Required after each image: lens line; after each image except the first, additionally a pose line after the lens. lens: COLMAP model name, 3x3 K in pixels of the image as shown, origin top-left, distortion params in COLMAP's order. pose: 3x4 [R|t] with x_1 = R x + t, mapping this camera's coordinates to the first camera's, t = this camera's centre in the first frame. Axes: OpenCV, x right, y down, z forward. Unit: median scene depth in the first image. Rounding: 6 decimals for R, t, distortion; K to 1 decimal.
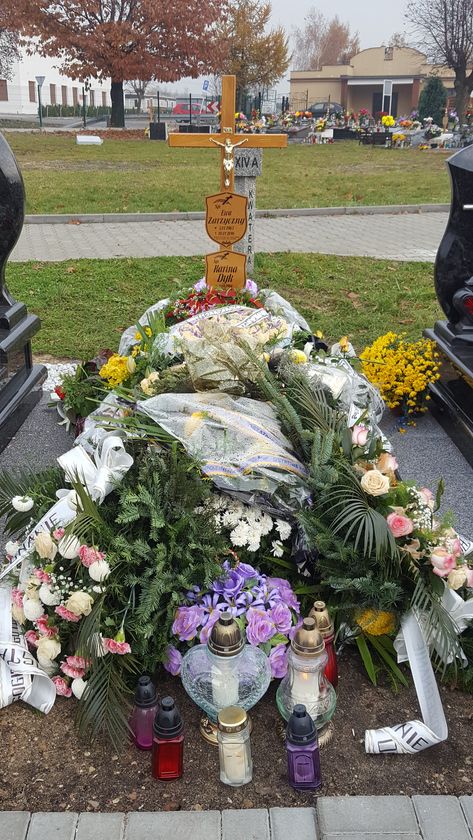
lens RADIAL K [[666.3, 0, 208.5], [0, 666.3, 422.0], [0, 0, 1]] dist [-0.010408, -0.002226]
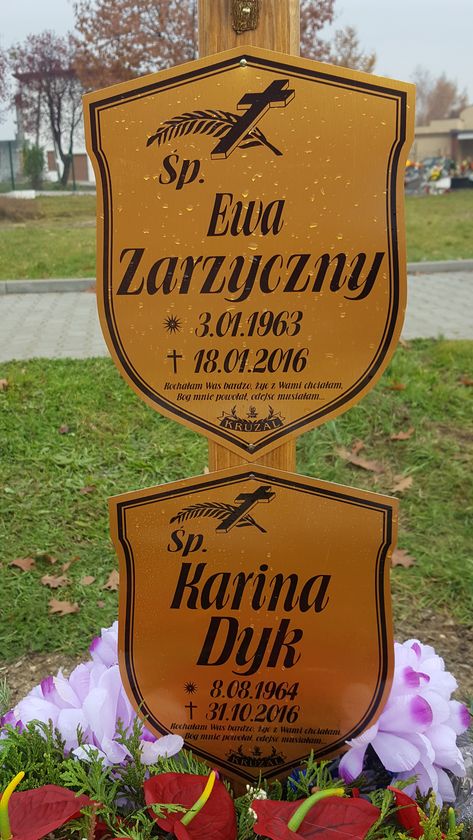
lens RADIAL K [[666.3, 0, 208.5], [0, 666.3, 422.0], [0, 0, 1]] dist [-0.010408, -0.002226]
pose [[0.988702, 0.005726, -0.149784, 0.012447], [-0.019242, 0.995851, -0.088944, -0.081851], [0.148653, 0.090821, 0.984710, 0.273365]]
